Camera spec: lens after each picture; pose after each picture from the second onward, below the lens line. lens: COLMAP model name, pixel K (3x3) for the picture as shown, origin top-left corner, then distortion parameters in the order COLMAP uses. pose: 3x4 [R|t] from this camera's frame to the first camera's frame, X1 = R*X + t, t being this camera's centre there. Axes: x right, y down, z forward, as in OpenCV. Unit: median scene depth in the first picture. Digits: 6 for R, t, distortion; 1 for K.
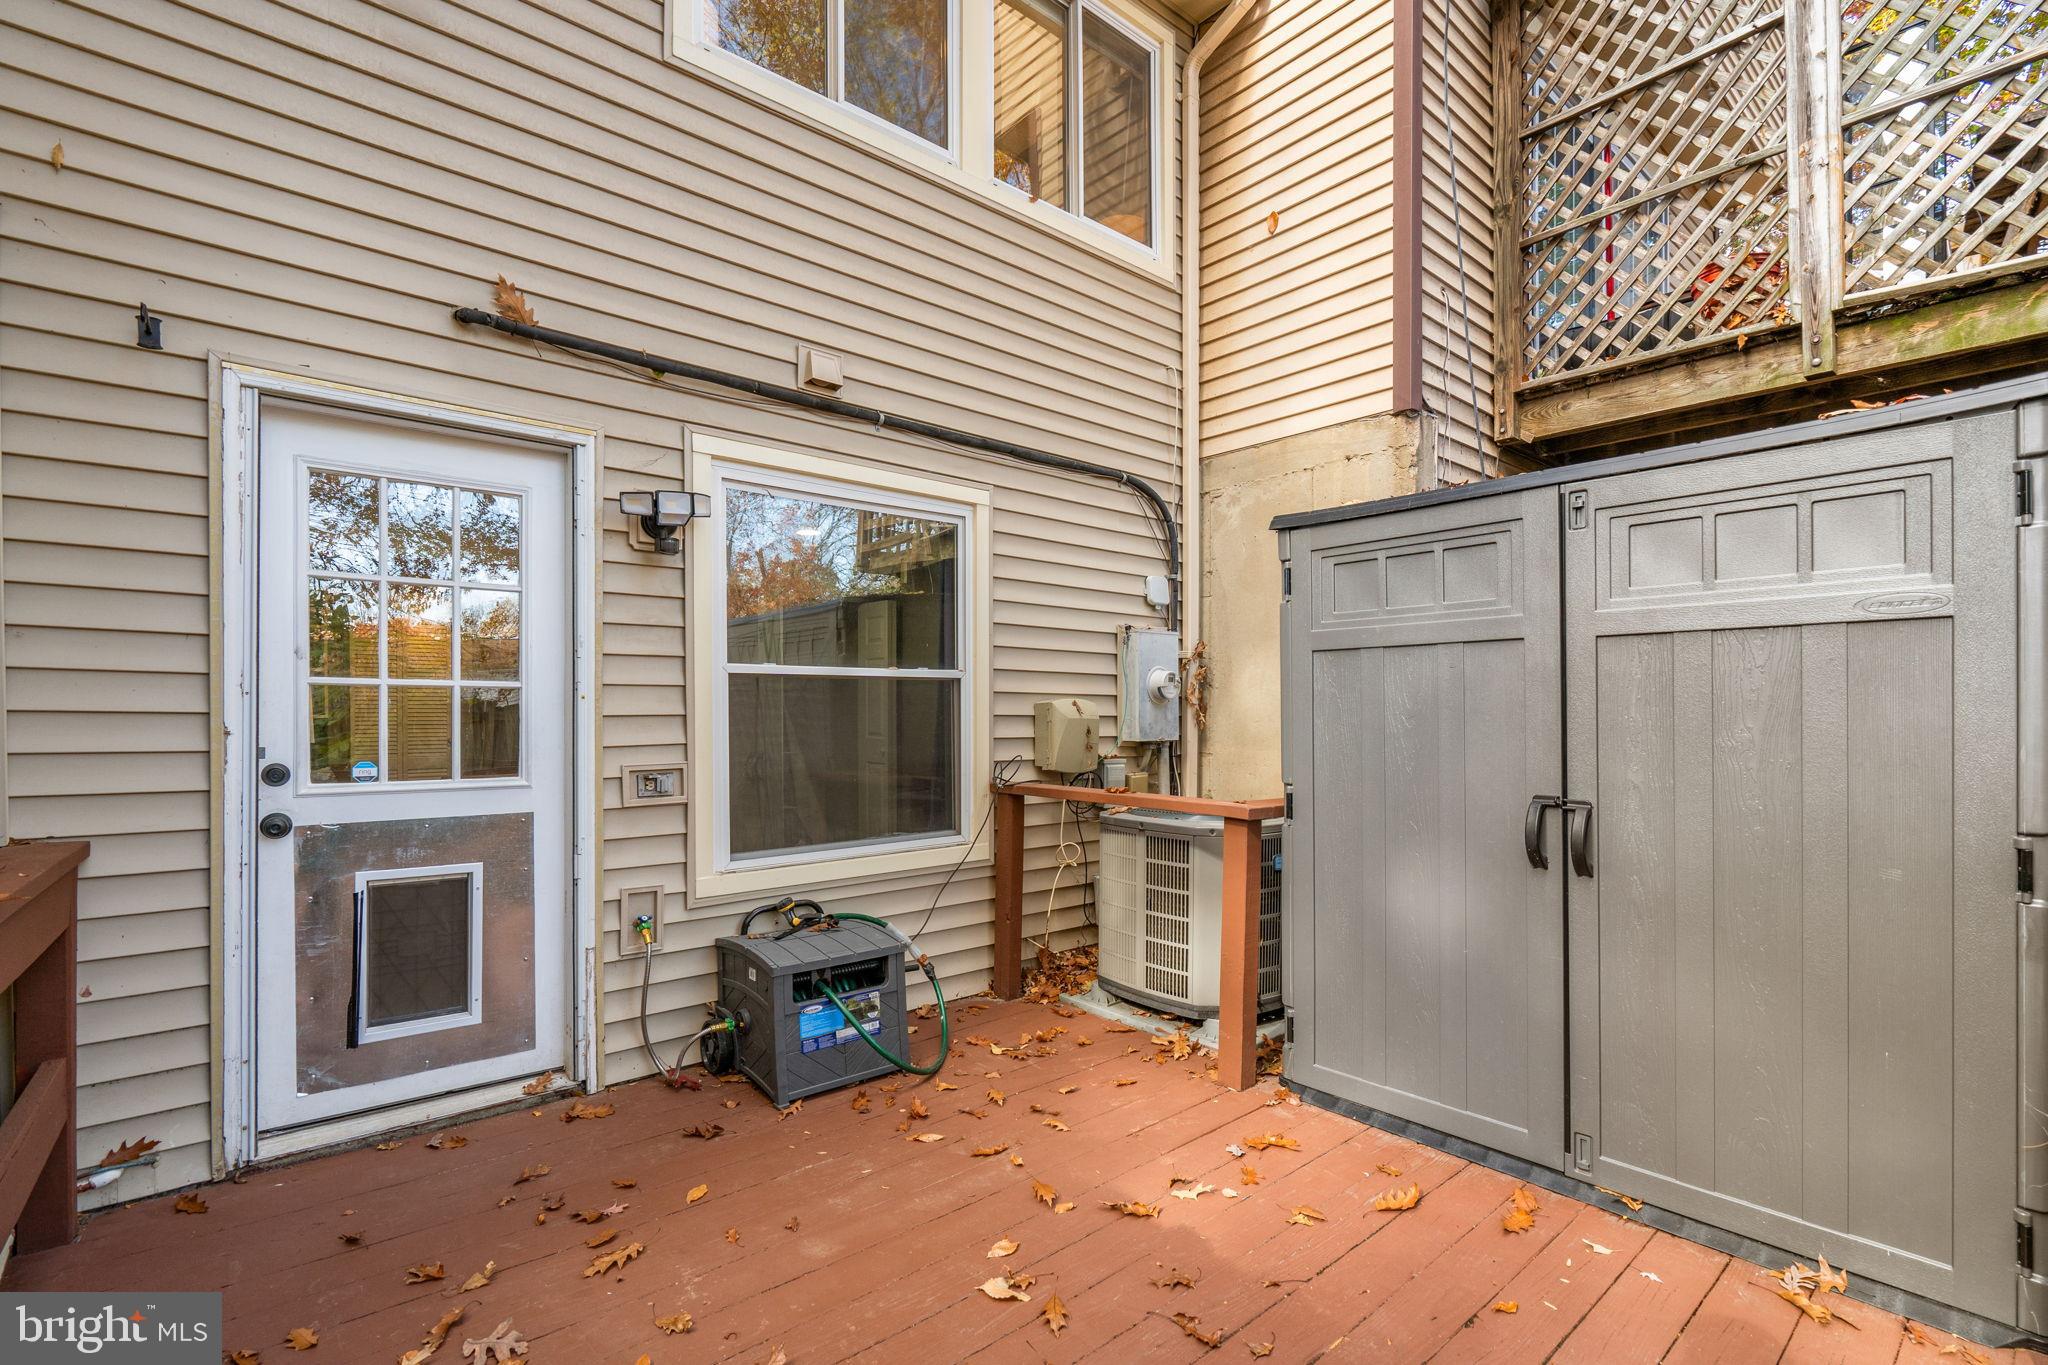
lens RADIAL K [[939.7, 0, 1021.0], [0, 939.7, 721.3], [0, 0, 1]] dist [-0.002739, 0.002691]
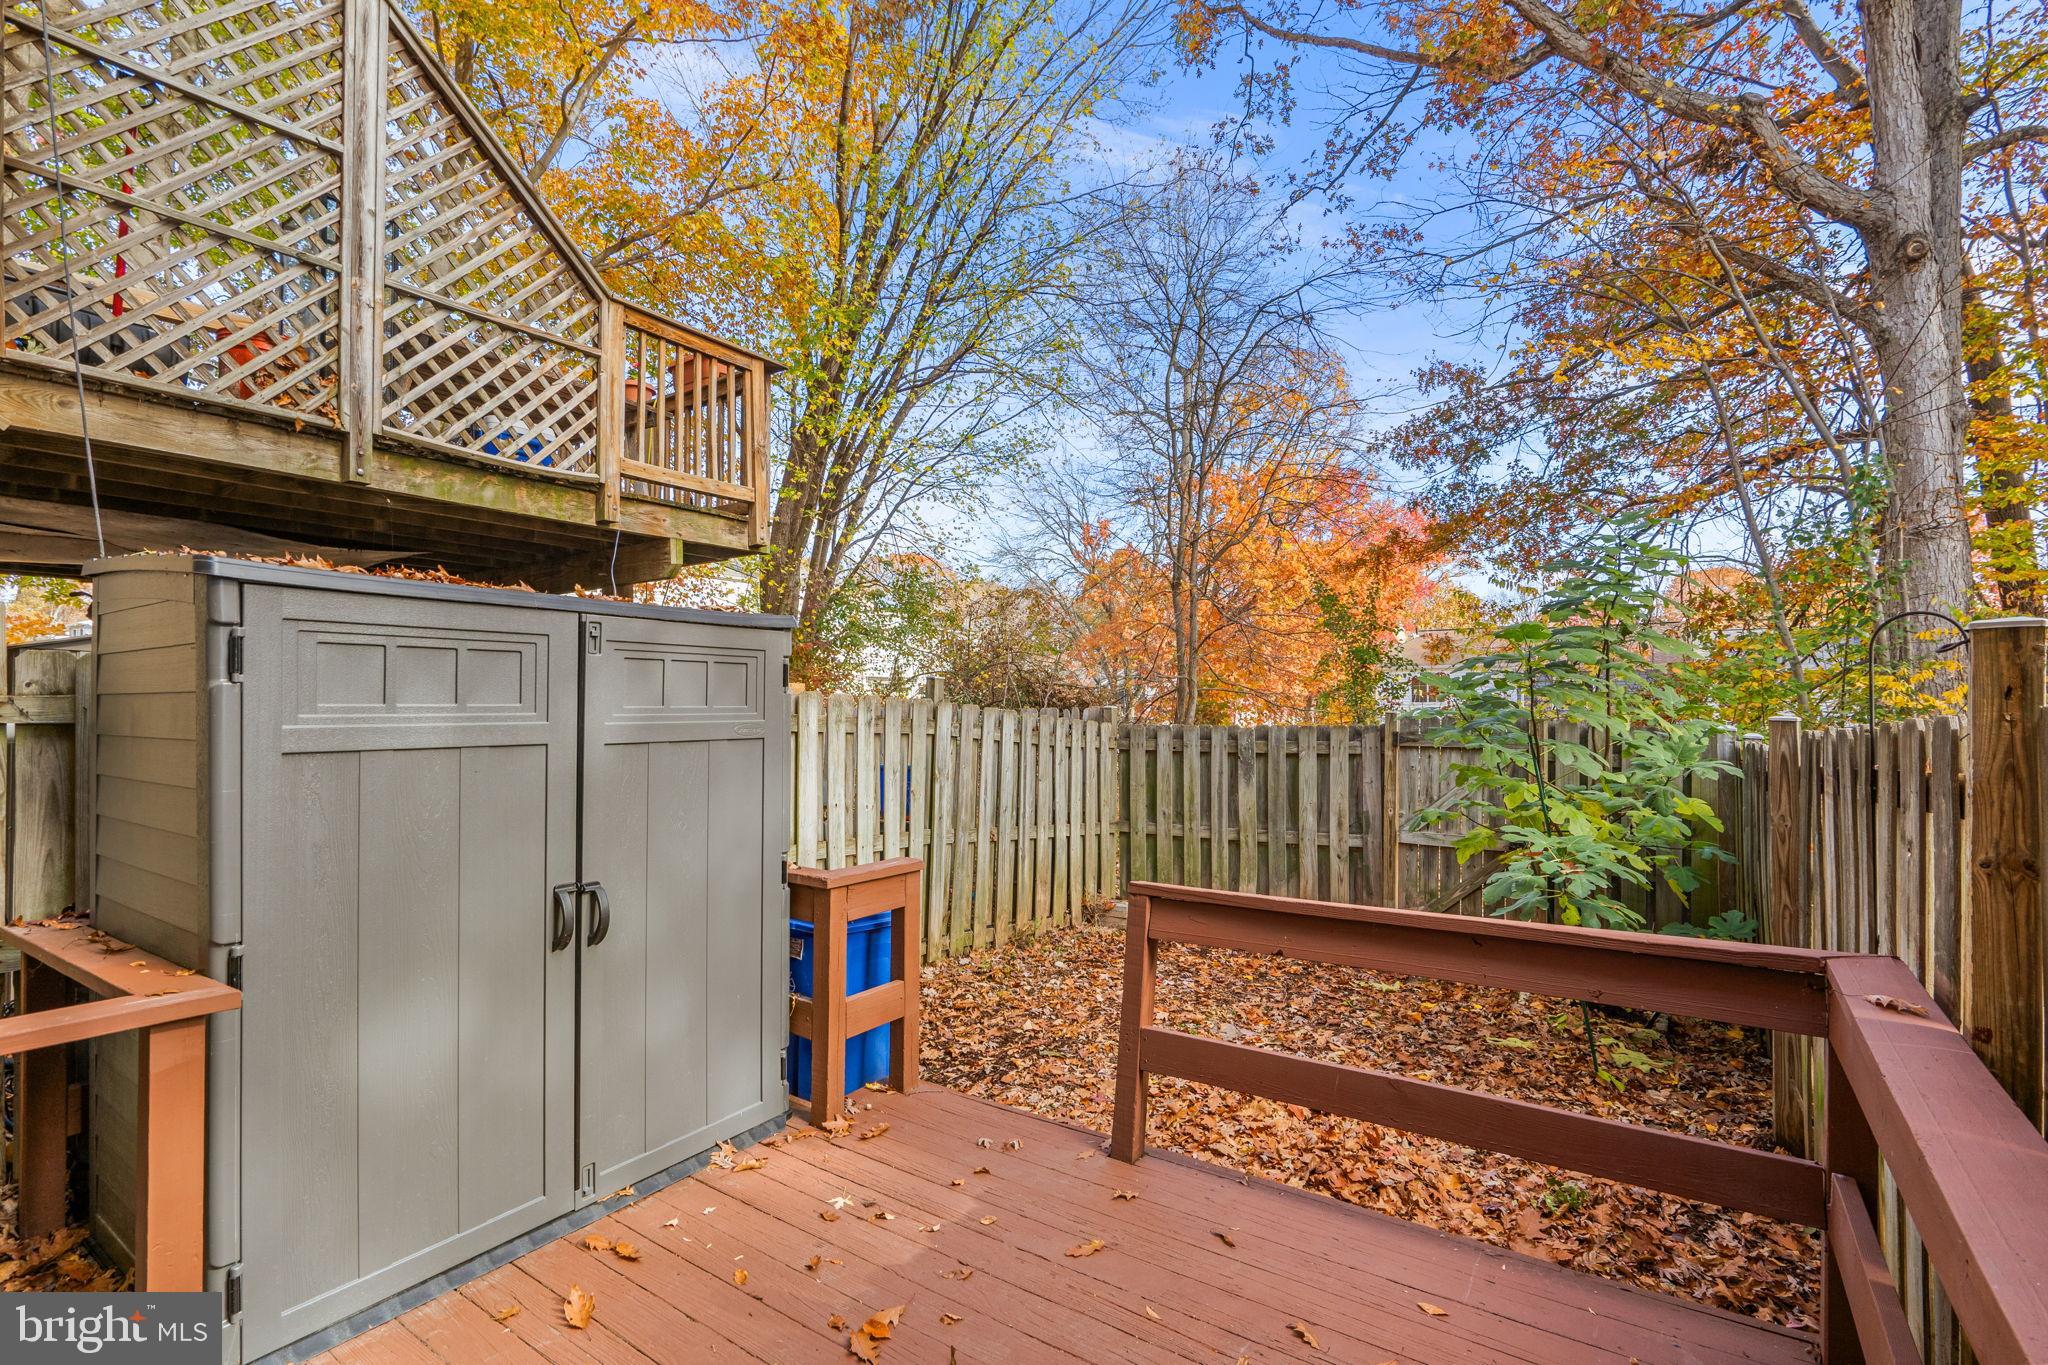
lens RADIAL K [[939.7, 0, 1021.2], [0, 939.7, 695.0], [0, 0, 1]] dist [-0.002739, 0.002691]
pose [[-0.259309, 0.016109, 0.965660, -0.786744], [0.011107, 0.999845, -0.013697, -0.146152], [-0.965731, 0.007174, -0.259447, 0.885368]]
